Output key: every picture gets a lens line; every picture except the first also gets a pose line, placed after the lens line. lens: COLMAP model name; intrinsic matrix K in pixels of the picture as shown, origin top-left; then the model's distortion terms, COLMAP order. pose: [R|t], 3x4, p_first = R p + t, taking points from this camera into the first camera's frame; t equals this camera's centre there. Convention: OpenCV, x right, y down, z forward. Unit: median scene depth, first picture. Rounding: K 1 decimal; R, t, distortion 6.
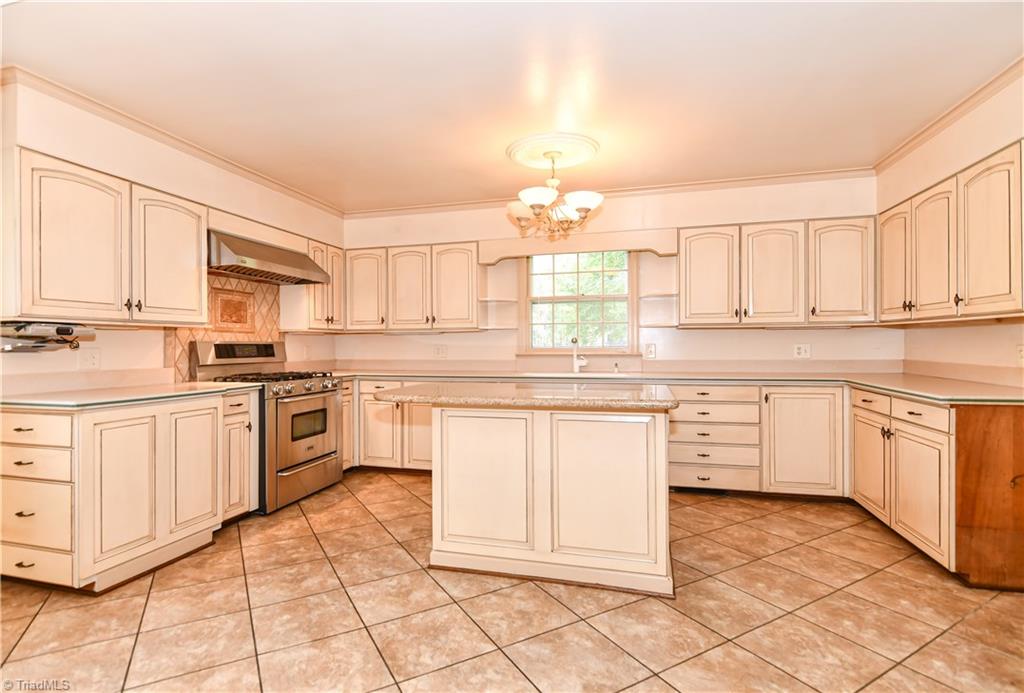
lens RADIAL K [[491.7, 0, 509.5], [0, 491.7, 350.9], [0, 0, 1]] dist [-0.004344, -0.007437]
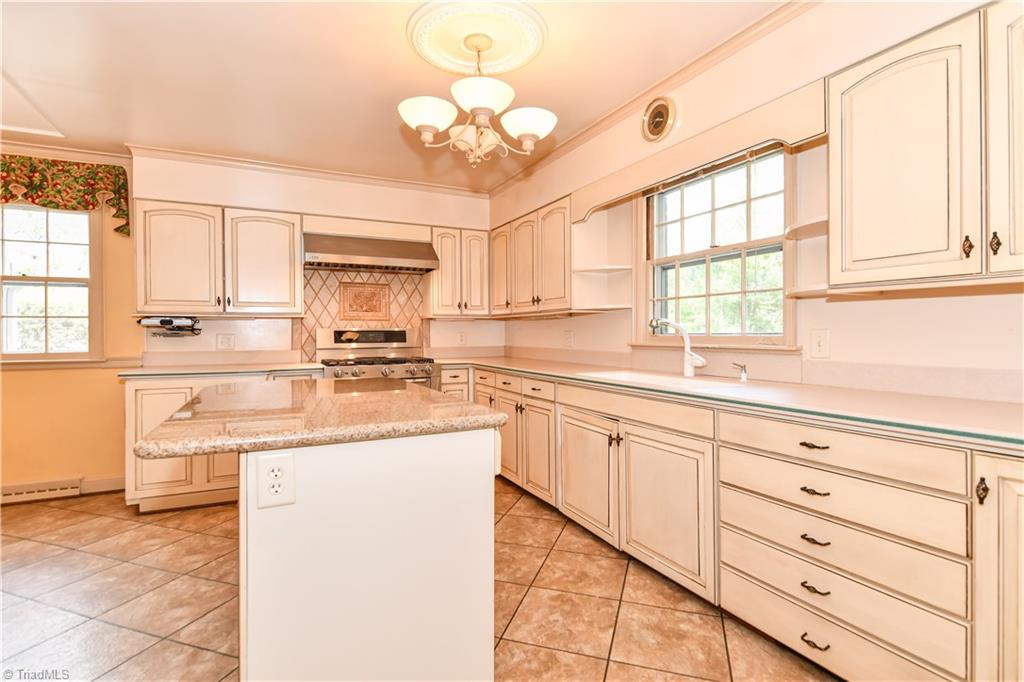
lens RADIAL K [[491.7, 0, 514.4], [0, 491.7, 337.2], [0, 0, 1]] dist [-0.004344, -0.007437]
pose [[0.670885, 0.008345, -0.741514, 0.547111], [-0.006408, 0.999965, 0.005456, -0.007767], [0.741534, 0.001091, 0.670915, 0.533359]]
